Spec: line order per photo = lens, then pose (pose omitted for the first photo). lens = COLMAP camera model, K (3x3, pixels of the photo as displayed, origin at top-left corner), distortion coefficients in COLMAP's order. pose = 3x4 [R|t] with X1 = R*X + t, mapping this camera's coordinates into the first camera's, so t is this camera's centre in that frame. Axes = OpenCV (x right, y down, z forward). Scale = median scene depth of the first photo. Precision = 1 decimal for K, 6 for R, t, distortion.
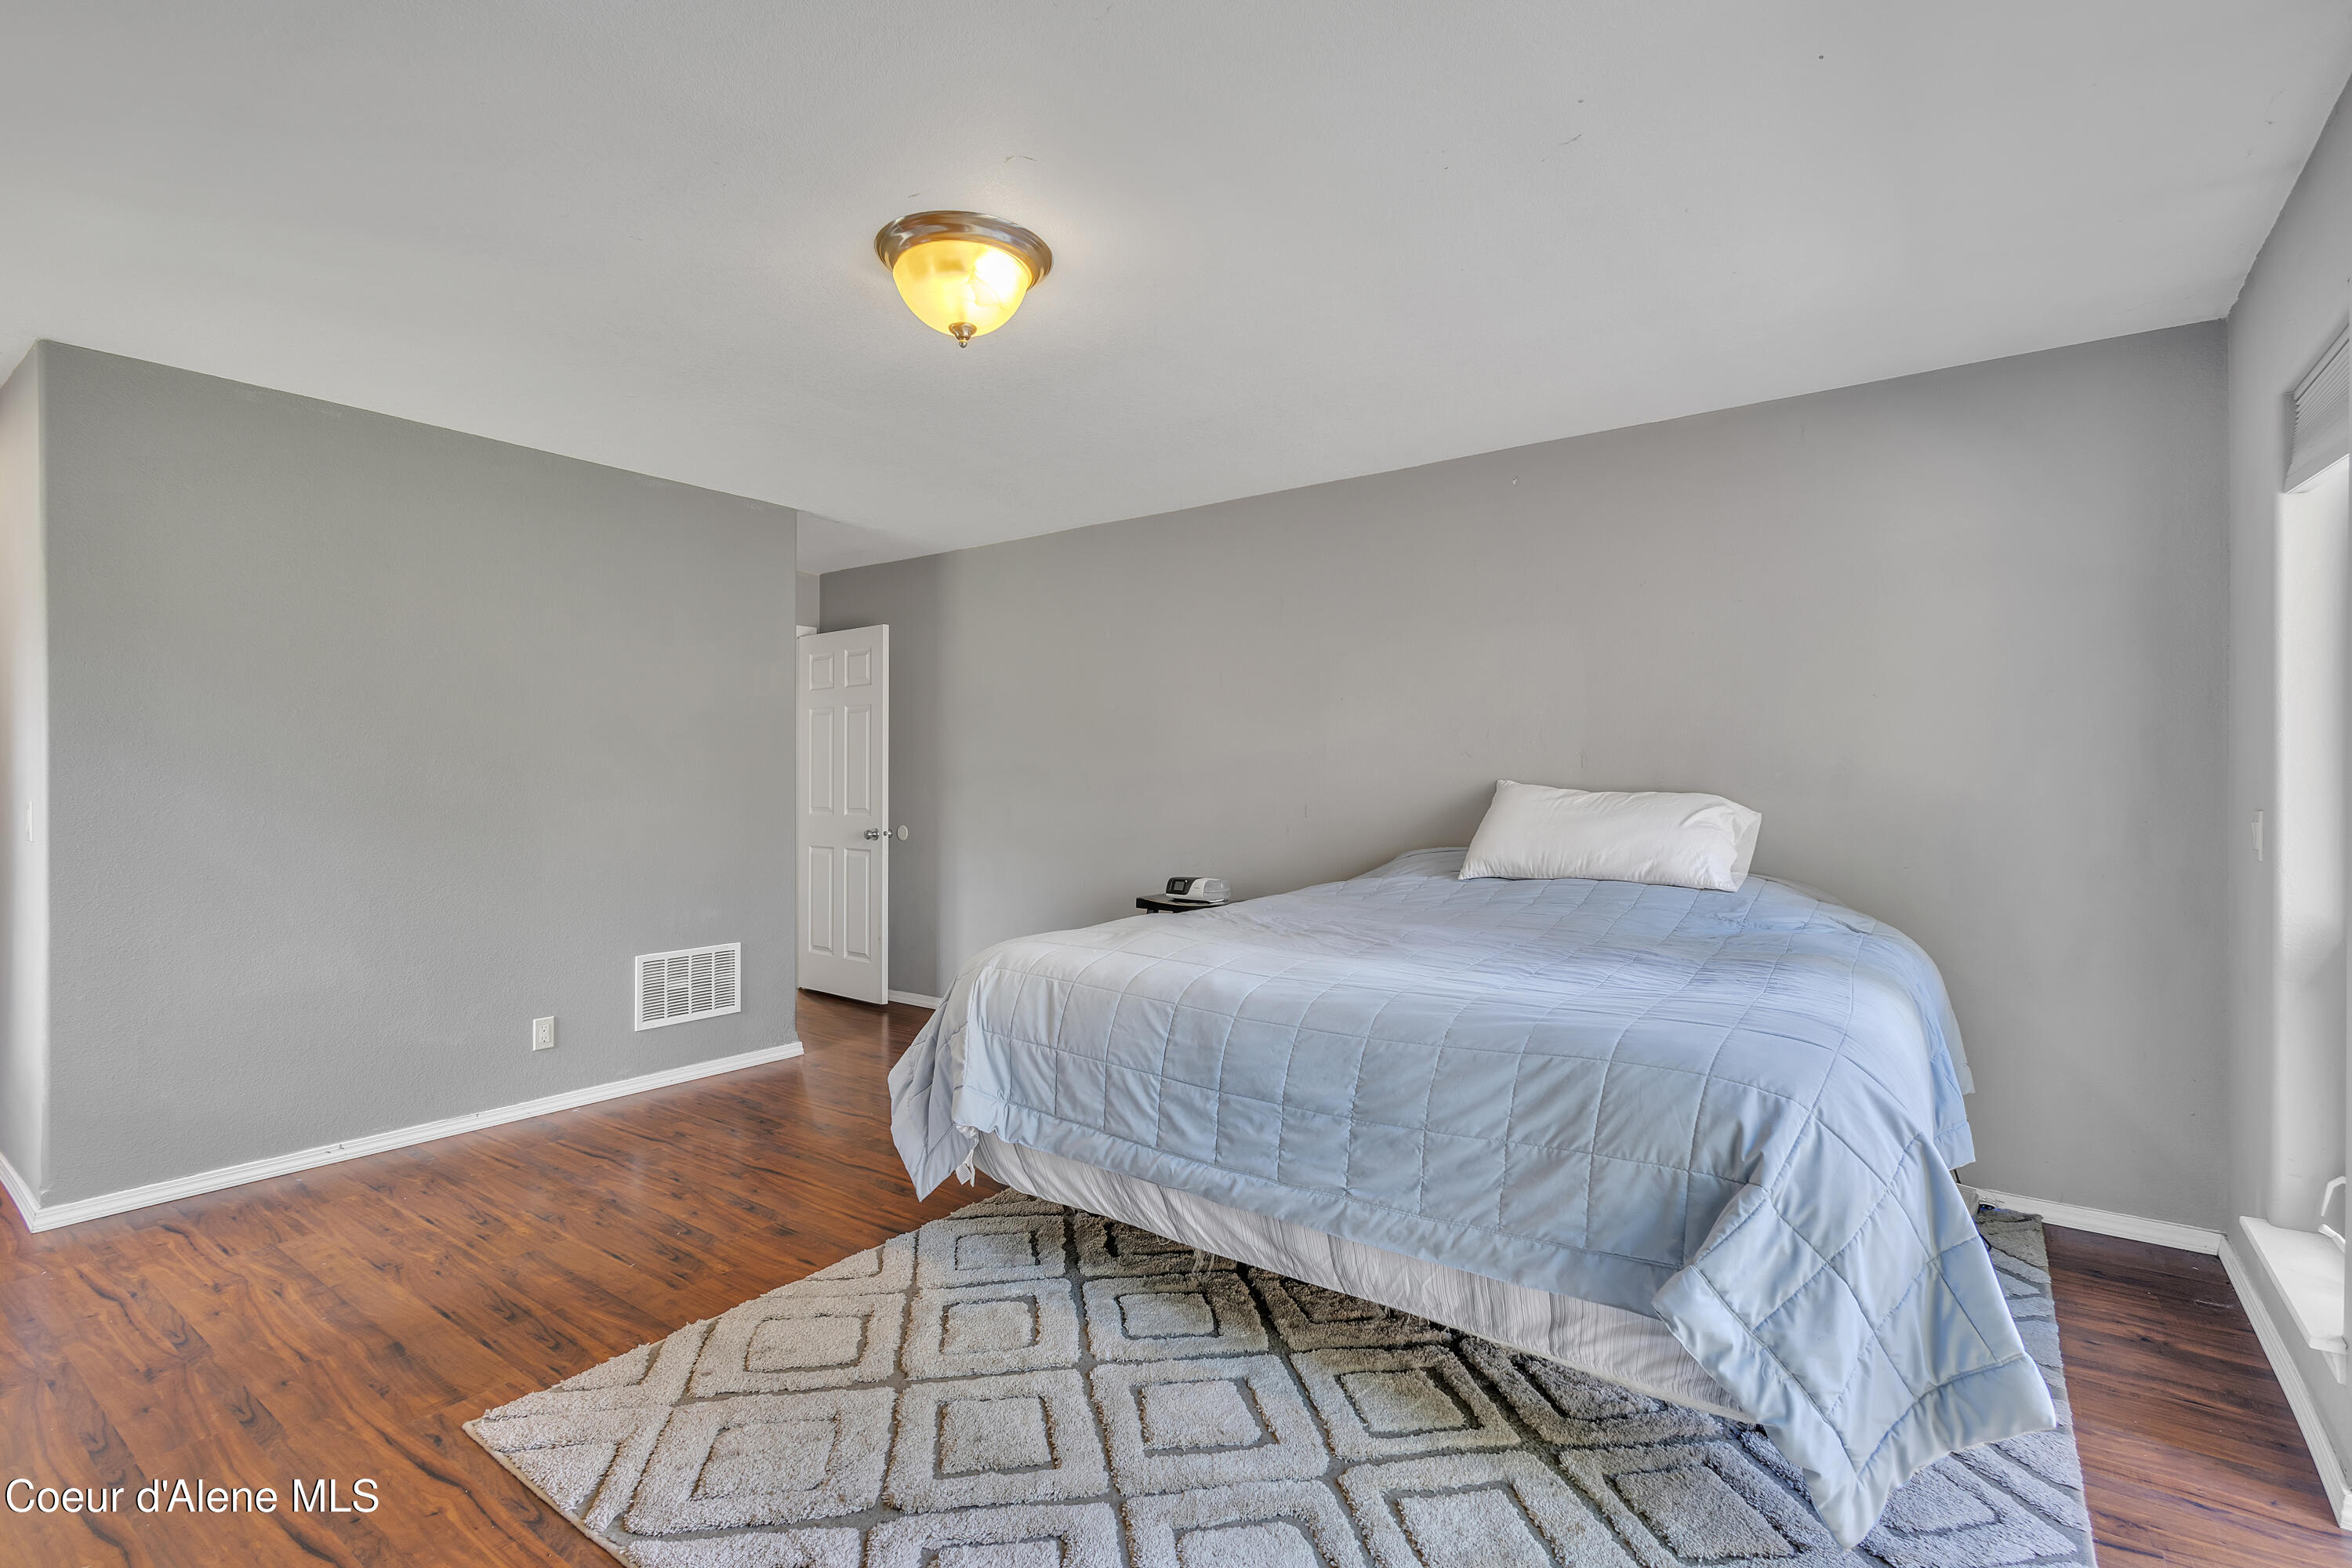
lens RADIAL K [[1088.4, 0, 1175.3], [0, 1088.4, 787.8], [0, 0, 1]] dist [0.013974, -0.003856]
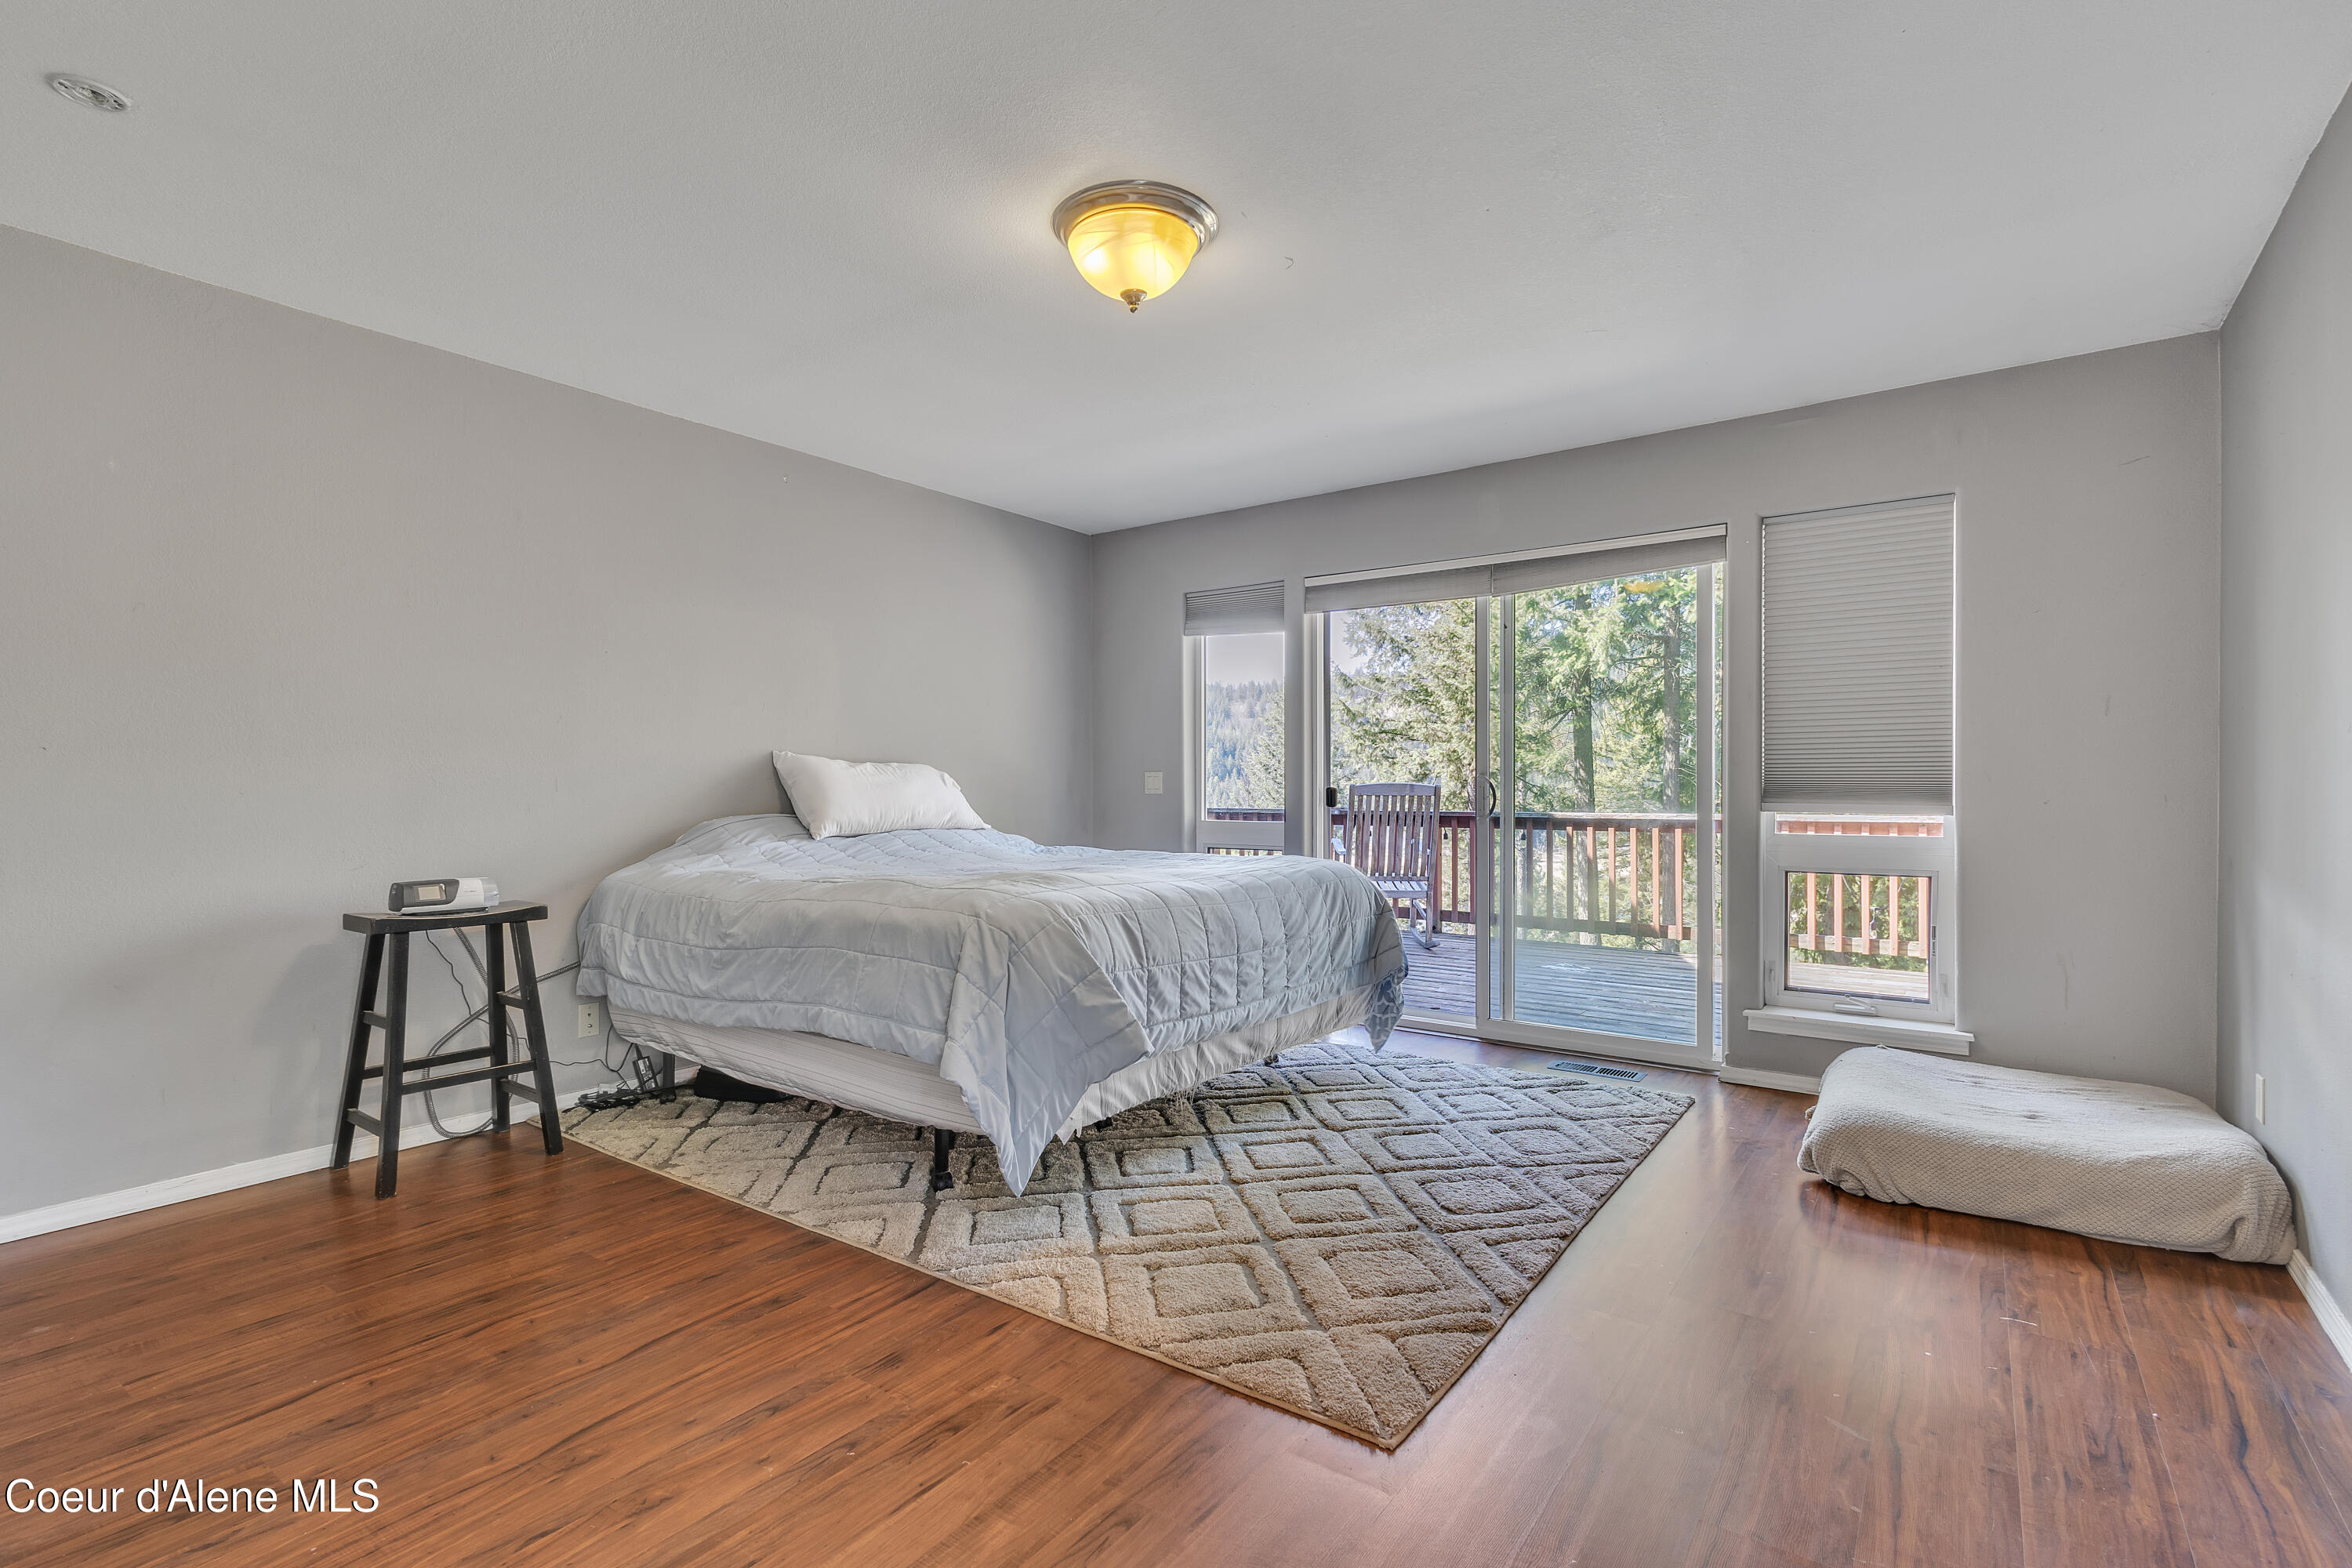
lens RADIAL K [[1088.4, 0, 1175.3], [0, 1088.4, 787.8], [0, 0, 1]] dist [0.013974, -0.003856]
pose [[-0.010503, 0.000687, 0.999945, -1.307642], [0.006742, 0.999977, -0.000616, 0.054415], [-0.999922, 0.006736, -0.010508, 1.020623]]
